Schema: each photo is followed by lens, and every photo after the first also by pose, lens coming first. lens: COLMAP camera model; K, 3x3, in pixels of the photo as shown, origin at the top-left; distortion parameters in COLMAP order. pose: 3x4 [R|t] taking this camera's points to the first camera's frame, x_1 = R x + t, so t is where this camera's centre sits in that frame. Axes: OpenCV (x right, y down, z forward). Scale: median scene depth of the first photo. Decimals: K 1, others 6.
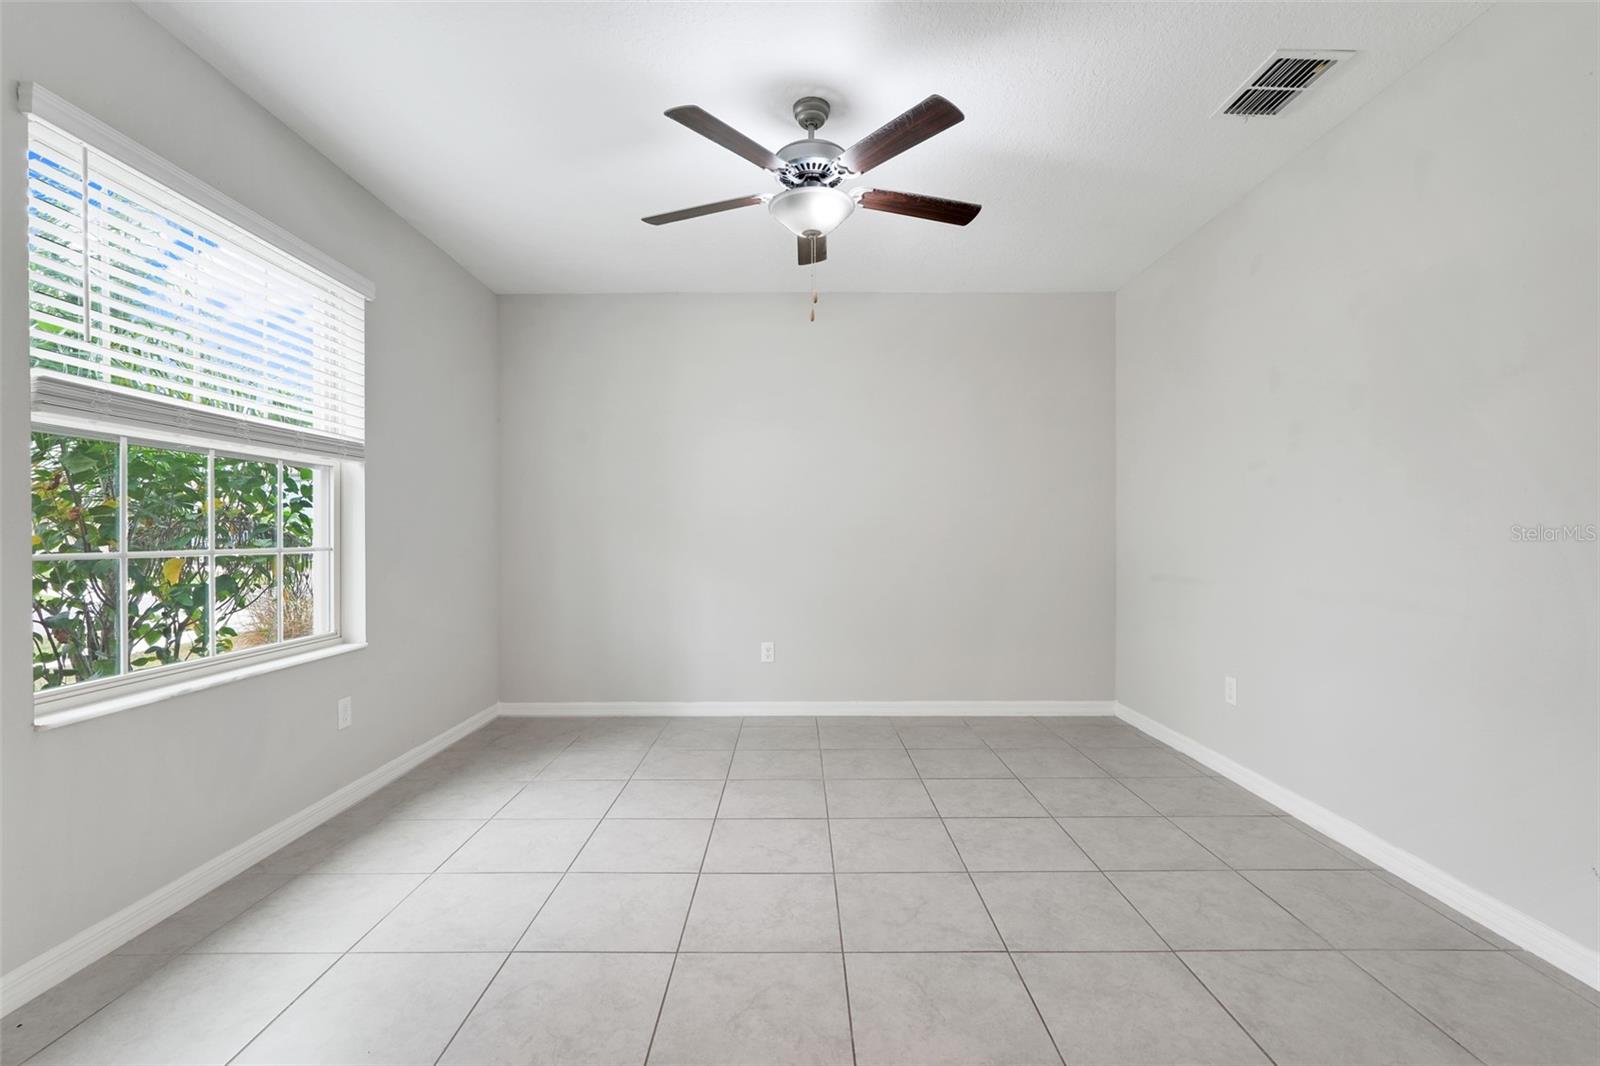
lens RADIAL K [[710.5, 0, 800.0], [0, 710.5, 533.0], [0, 0, 1]] dist [0.004110, 0.000935]
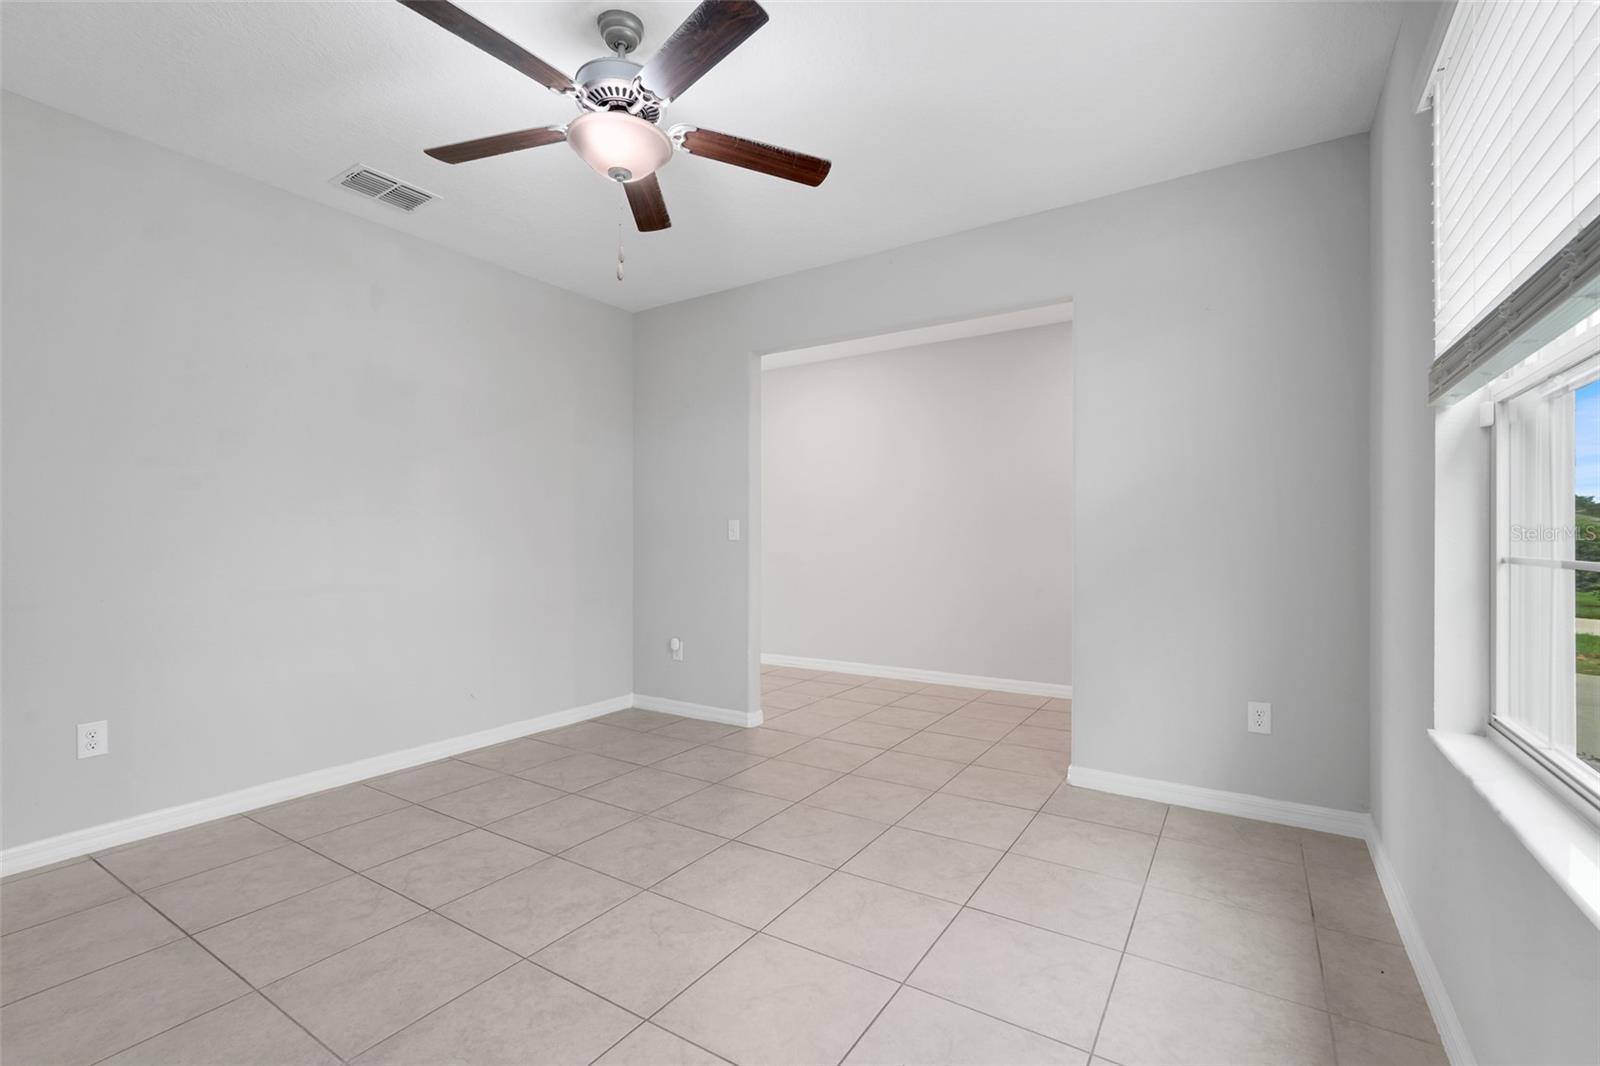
lens RADIAL K [[710.5, 0, 800.0], [0, 710.5, 533.0], [0, 0, 1]] dist [0.004110, 0.000935]
pose [[-0.841051, 0.007169, 0.540909, -0.610936], [0.002252, 0.999950, -0.009751, 0.005825], [-0.540952, -0.006983, -0.841025, 1.594100]]
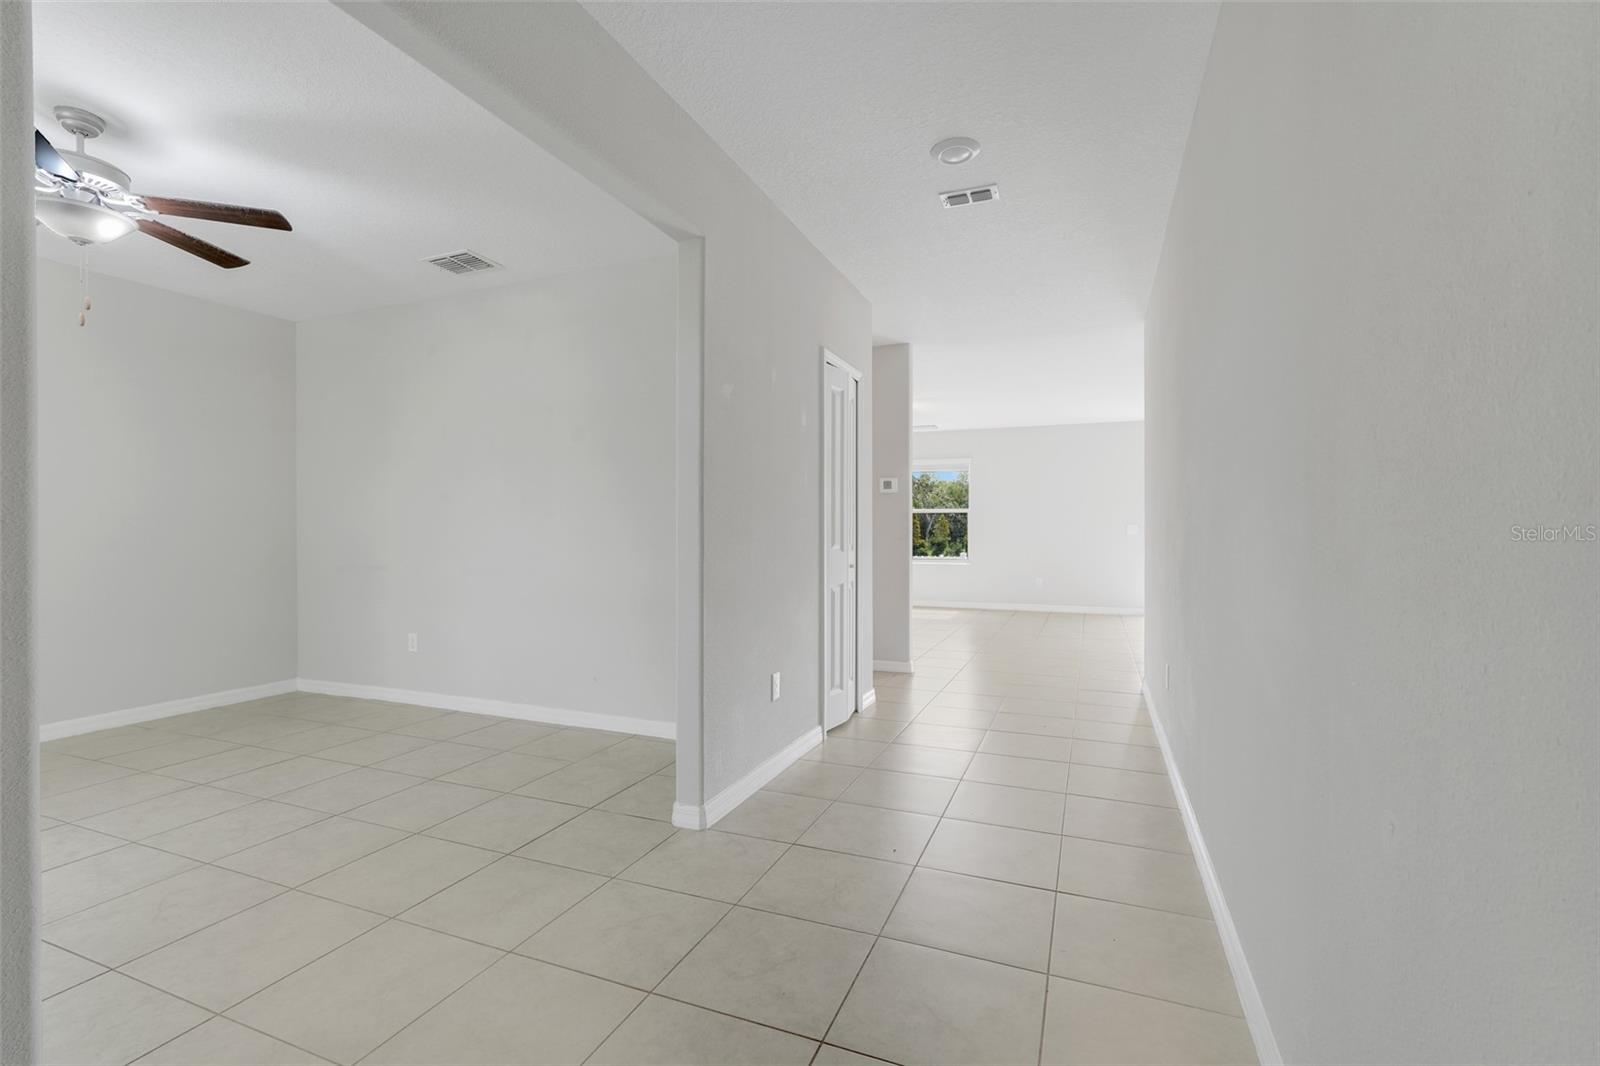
lens RADIAL K [[710.5, 0, 800.0], [0, 710.5, 533.0], [0, 0, 1]] dist [0.004110, 0.000935]
pose [[0.385944, -0.001046, 0.922522, -0.535936], [-0.001465, 0.999997, 0.001747, -0.003931], [-0.922521, -0.002026, 0.385941, -0.352115]]
